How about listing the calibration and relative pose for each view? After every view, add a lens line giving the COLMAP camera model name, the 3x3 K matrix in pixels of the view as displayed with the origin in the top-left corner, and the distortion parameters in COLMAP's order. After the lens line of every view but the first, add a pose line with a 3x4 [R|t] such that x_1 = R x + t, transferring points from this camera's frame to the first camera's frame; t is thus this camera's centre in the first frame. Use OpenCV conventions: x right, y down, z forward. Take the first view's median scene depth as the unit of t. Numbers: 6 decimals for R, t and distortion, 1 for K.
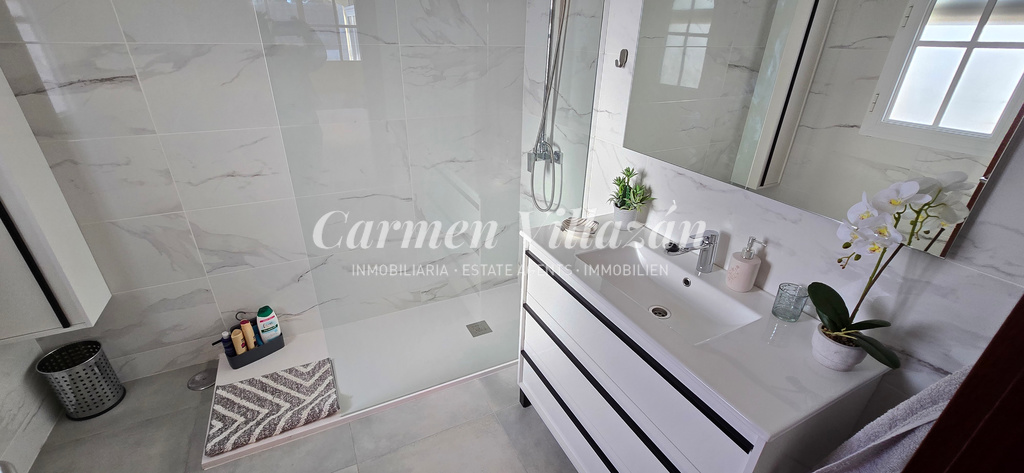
lens RADIAL K [[419.8, 0, 512.0], [0, 419.8, 236.5], [0, 0, 1]] dist [-0.003343, 0.000214]
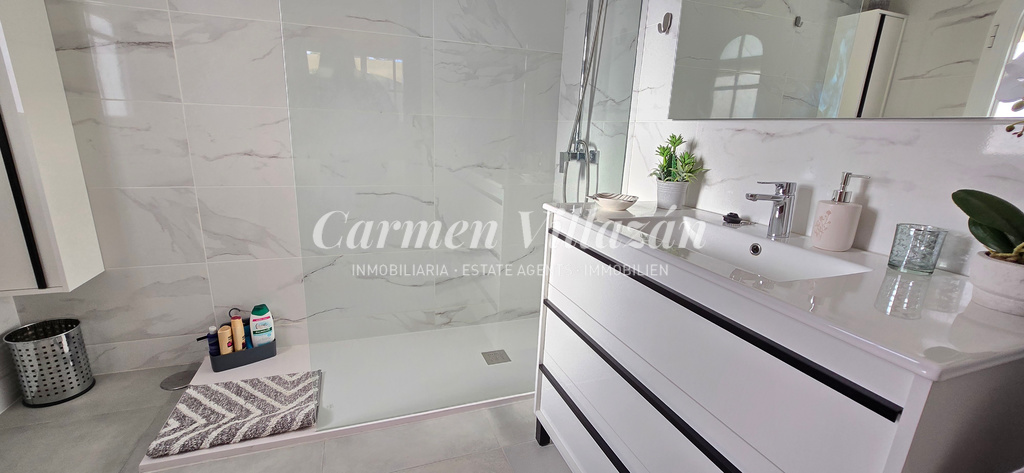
lens RADIAL K [[421.2, 0, 512.0], [0, 421.2, 236.5], [0, 0, 1]] dist [-0.008793, 0.003471]
pose [[0.993599, 0.044825, -0.103686, 0.040341], [-0.064874, 0.977866, -0.198919, 0.189330], [0.092475, 0.204373, 0.974515, 0.152697]]
